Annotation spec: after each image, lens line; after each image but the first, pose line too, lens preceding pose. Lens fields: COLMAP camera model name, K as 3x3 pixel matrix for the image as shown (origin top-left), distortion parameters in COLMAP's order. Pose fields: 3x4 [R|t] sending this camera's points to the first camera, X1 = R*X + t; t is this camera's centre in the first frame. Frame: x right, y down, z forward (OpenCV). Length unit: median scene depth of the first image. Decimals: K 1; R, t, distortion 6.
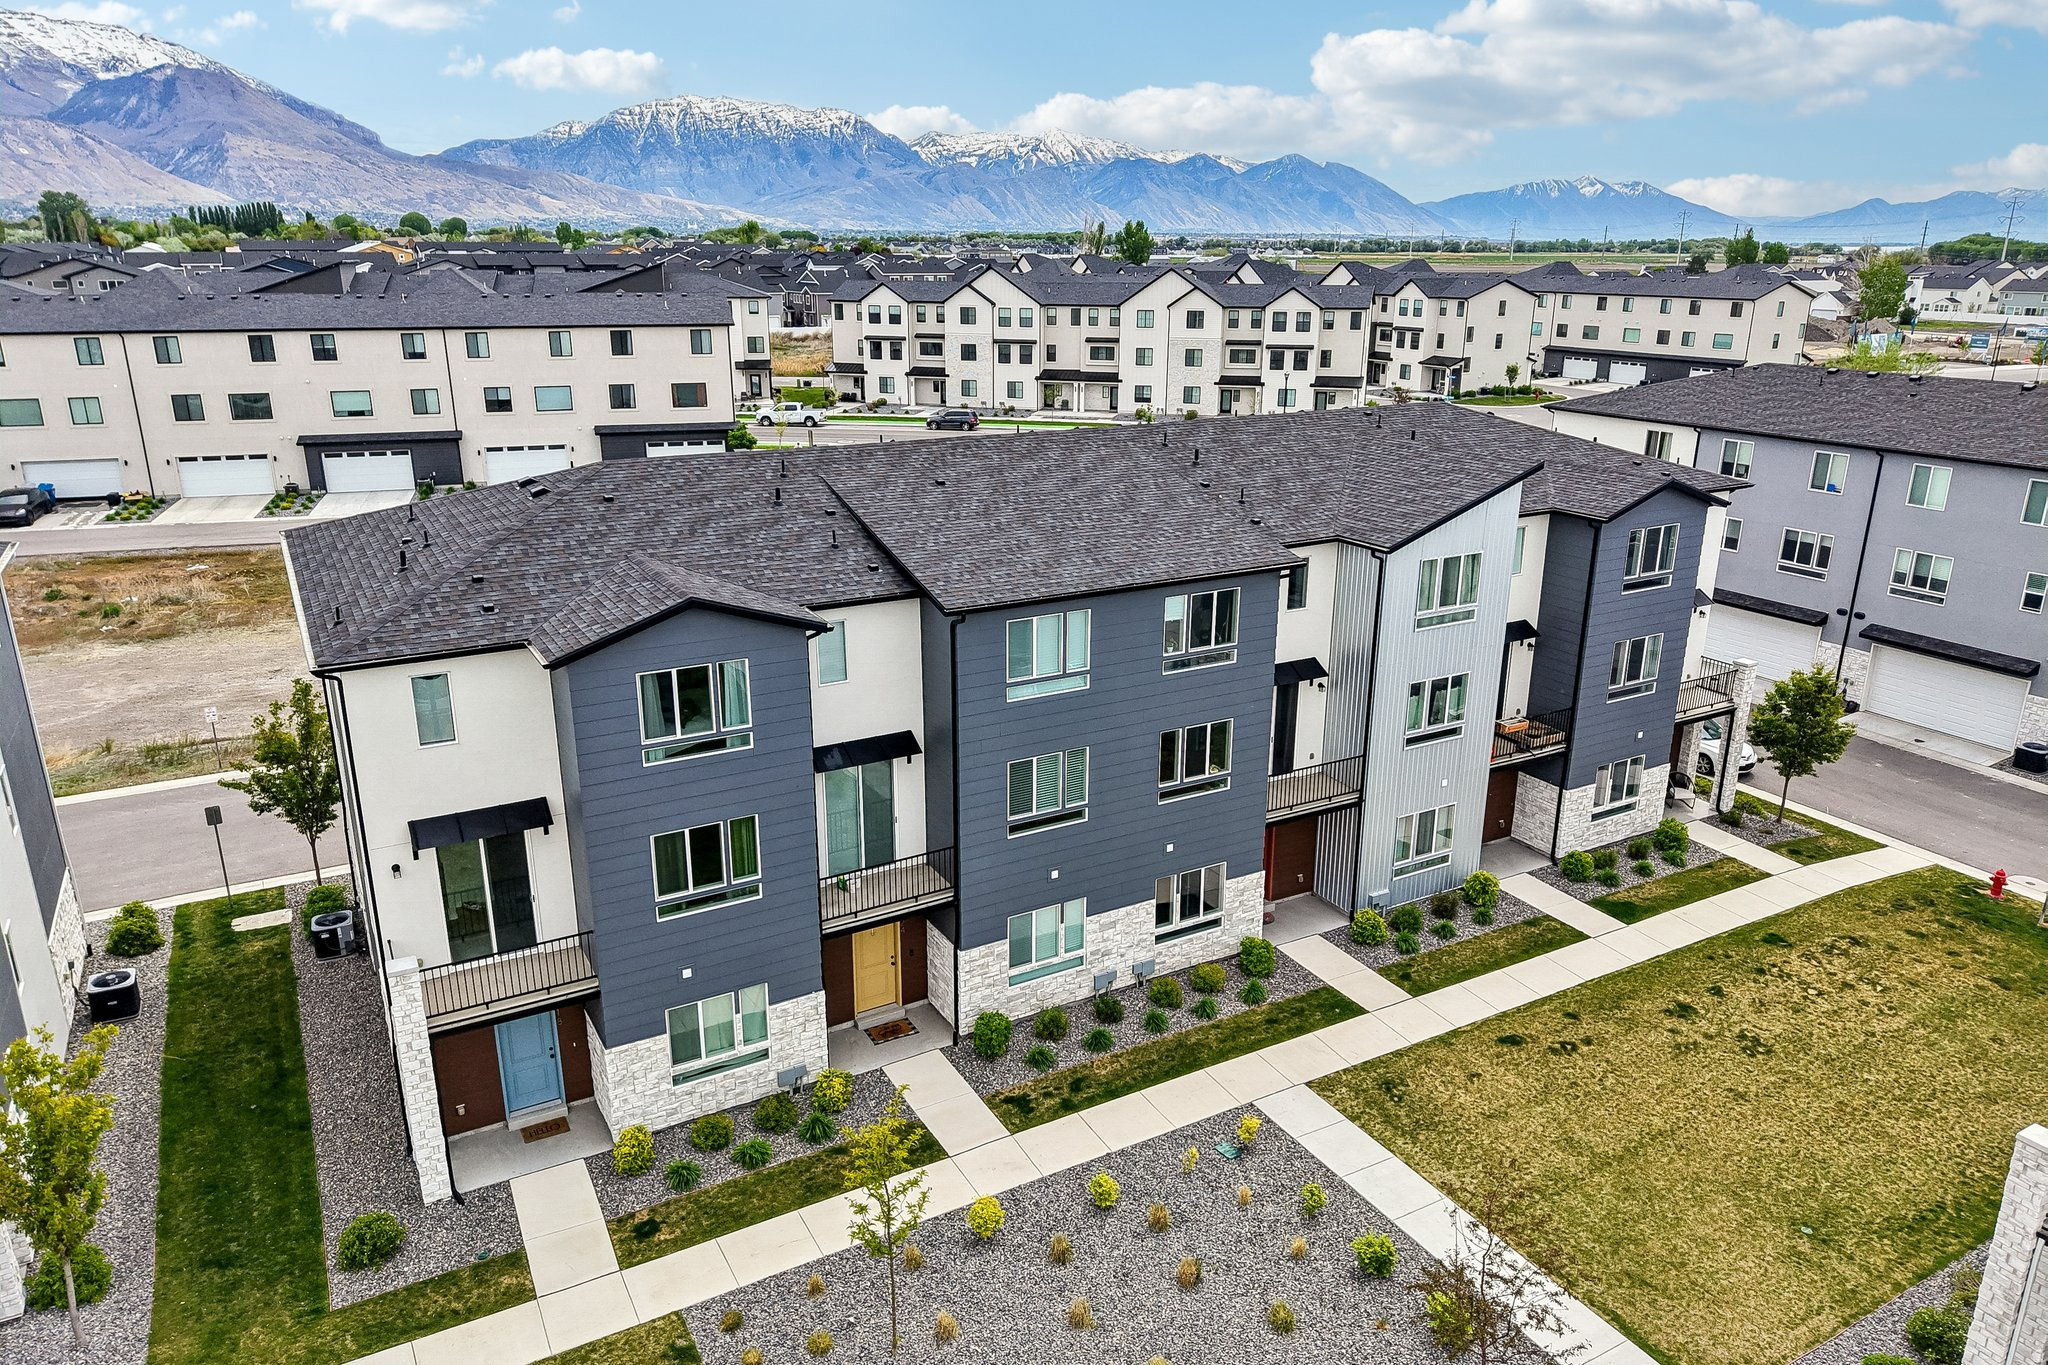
lens RADIAL K [[1375.8, 0, 1023.6], [0, 1375.8, 683.8], [0, 0, 1]] dist [0.032856, -0.029054]
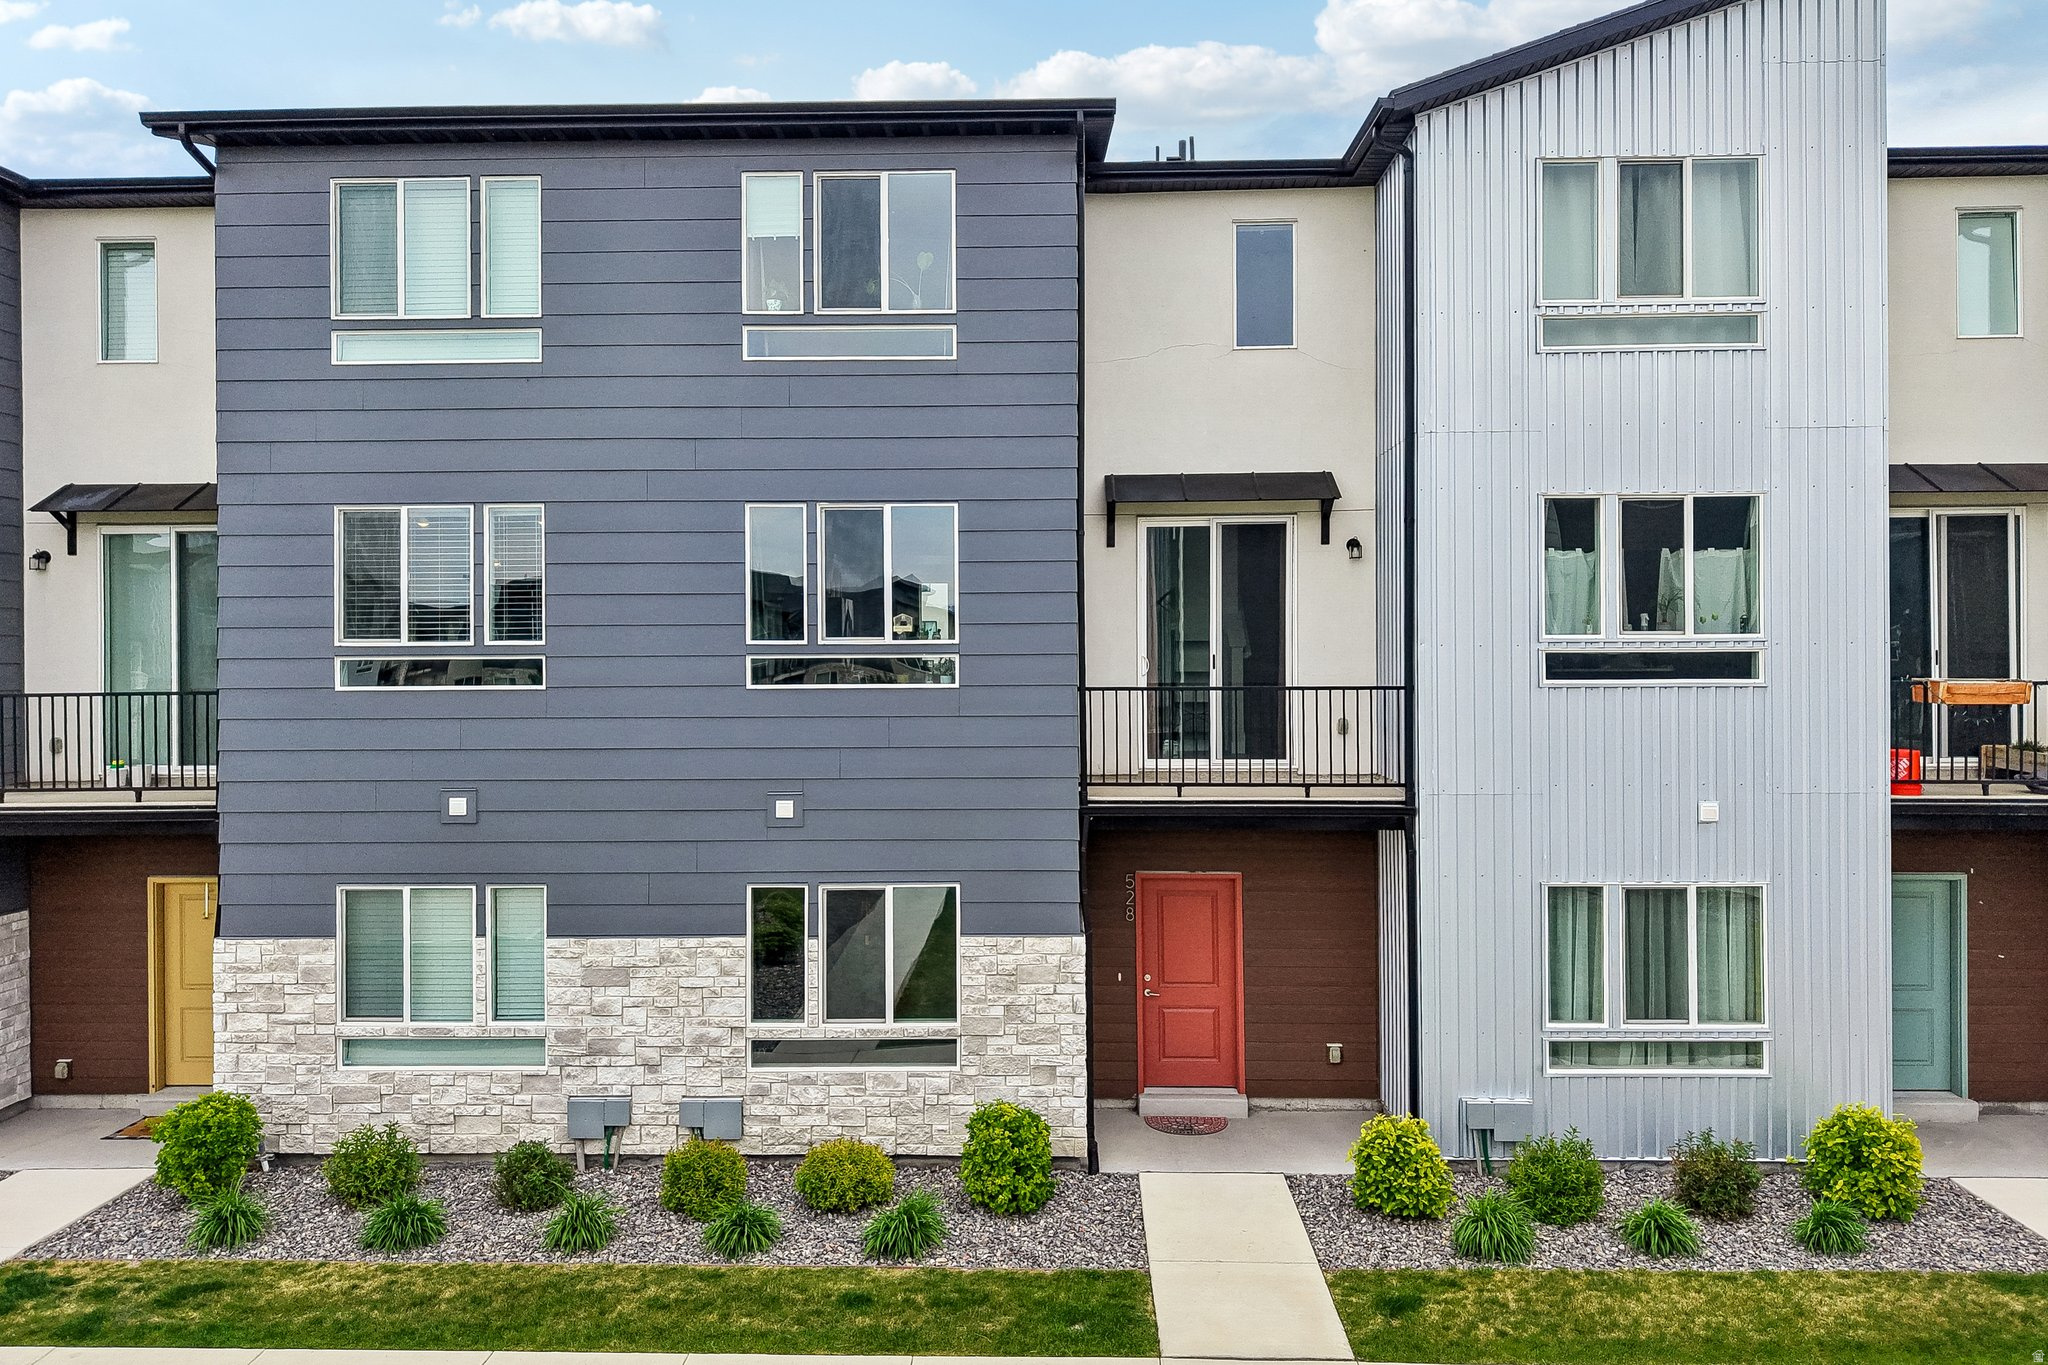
lens RADIAL K [[1394.3, 0, 1021.6], [0, 1394.3, 670.8], [0, 0, 1]] dist [0.051326, -0.073507]
pose [[0.857615, -0.004087, -0.514276, 0.318319], [-0.150681, 0.954089, -0.258861, 0.147764], [0.491723, 0.299495, 0.817625, 0.569028]]
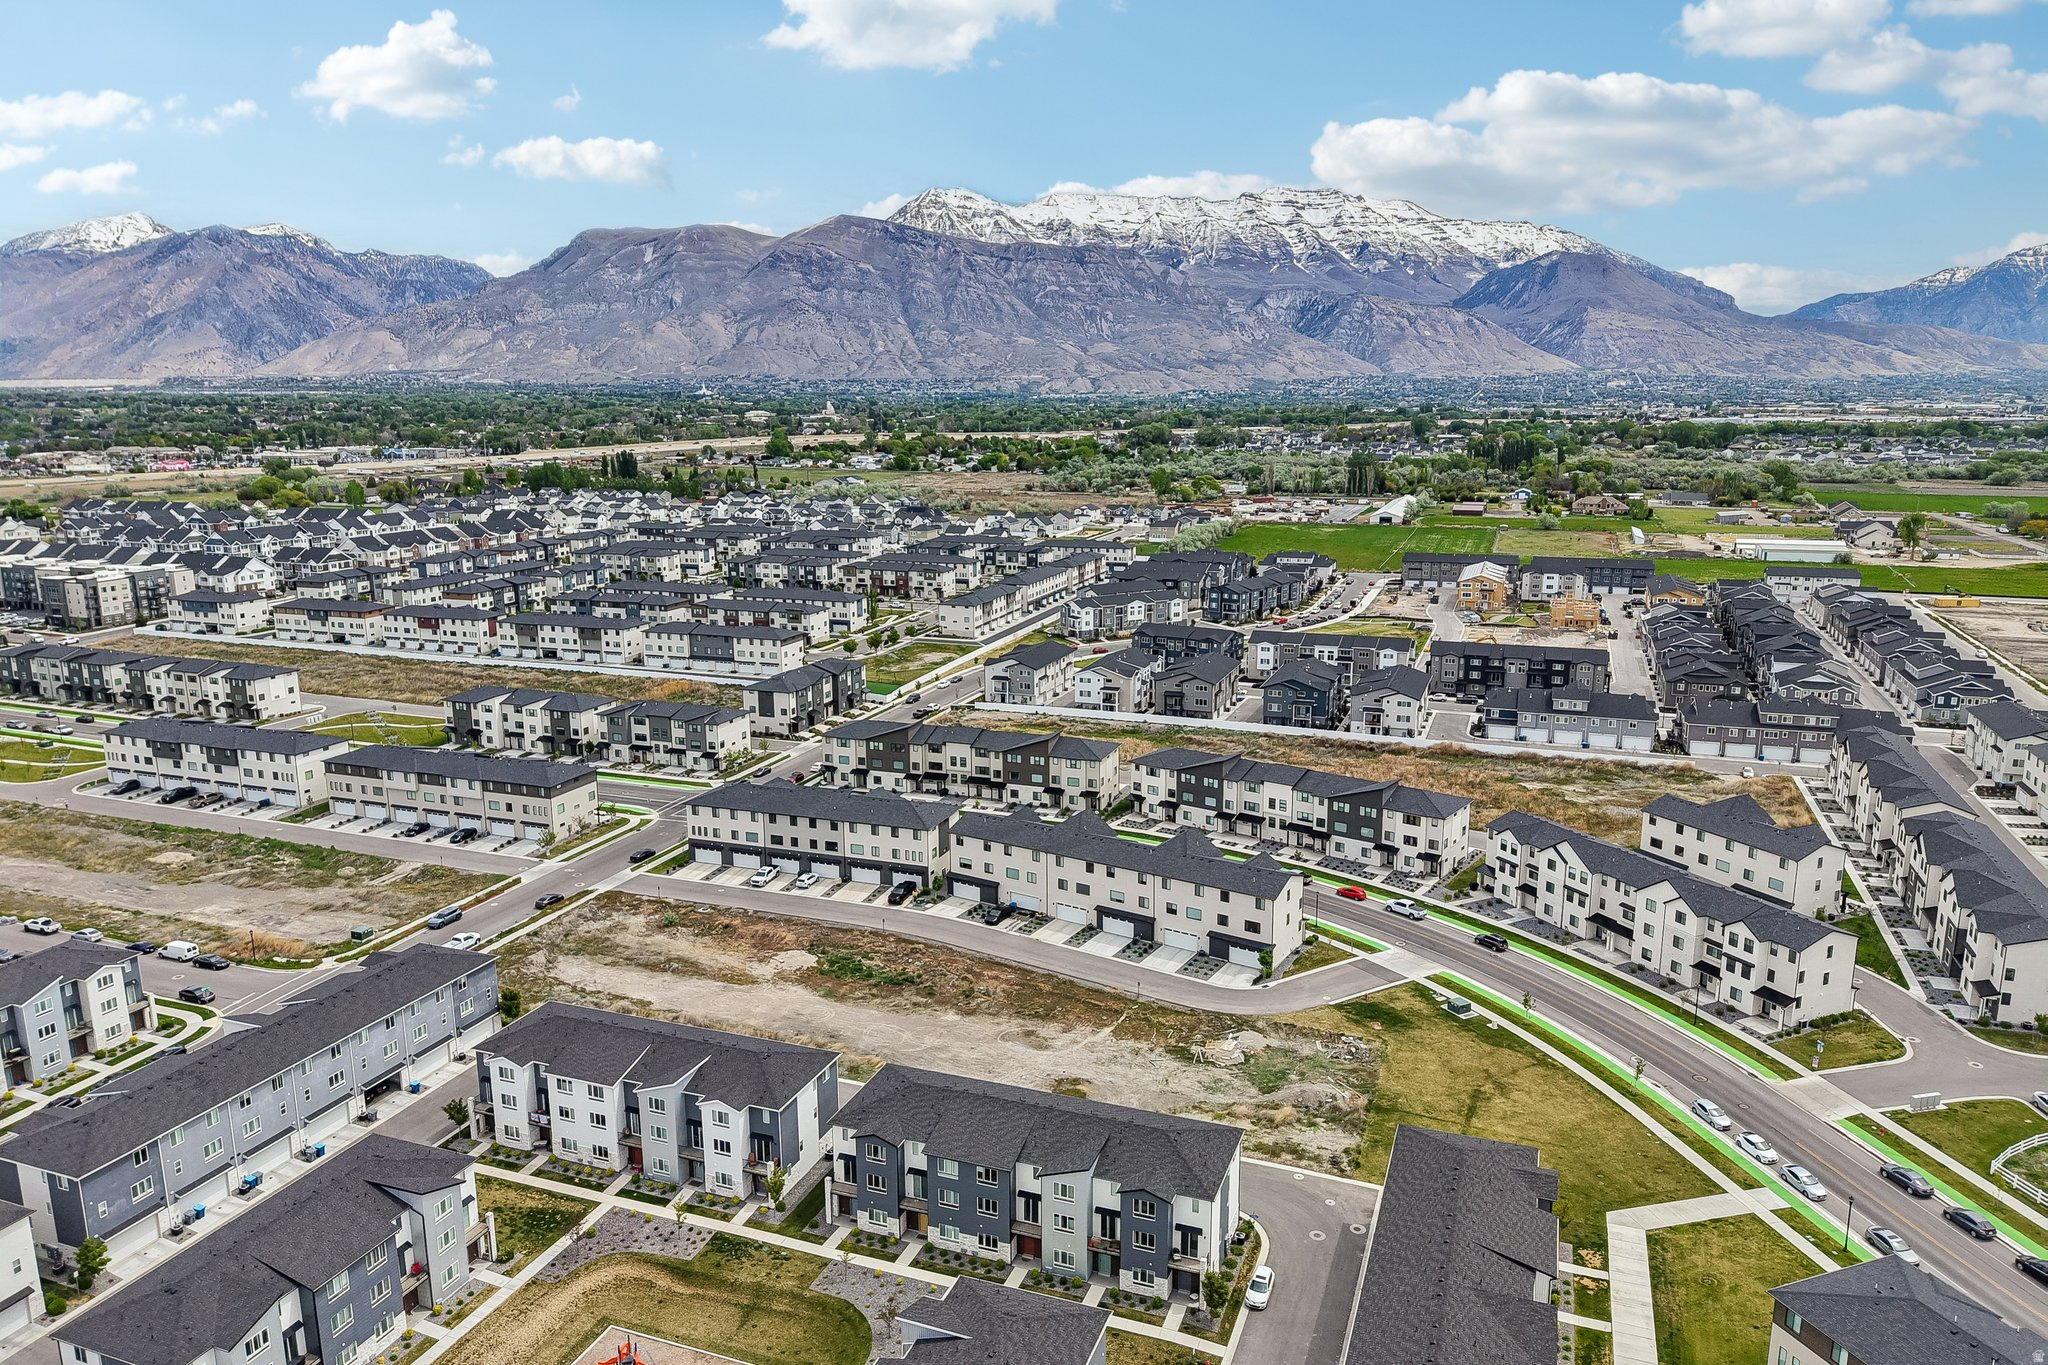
lens RADIAL K [[1372.8, 0, 1027.6], [0, 1372.8, 669.8], [0, 0, 1]] dist [0.047584, -0.054229]
pose [[0.640767, 0.146282, -0.753670, 2.501391], [-0.226769, 0.973941, -0.003763, -1.232531], [0.733480, 0.173320, 0.657242, -1.529990]]
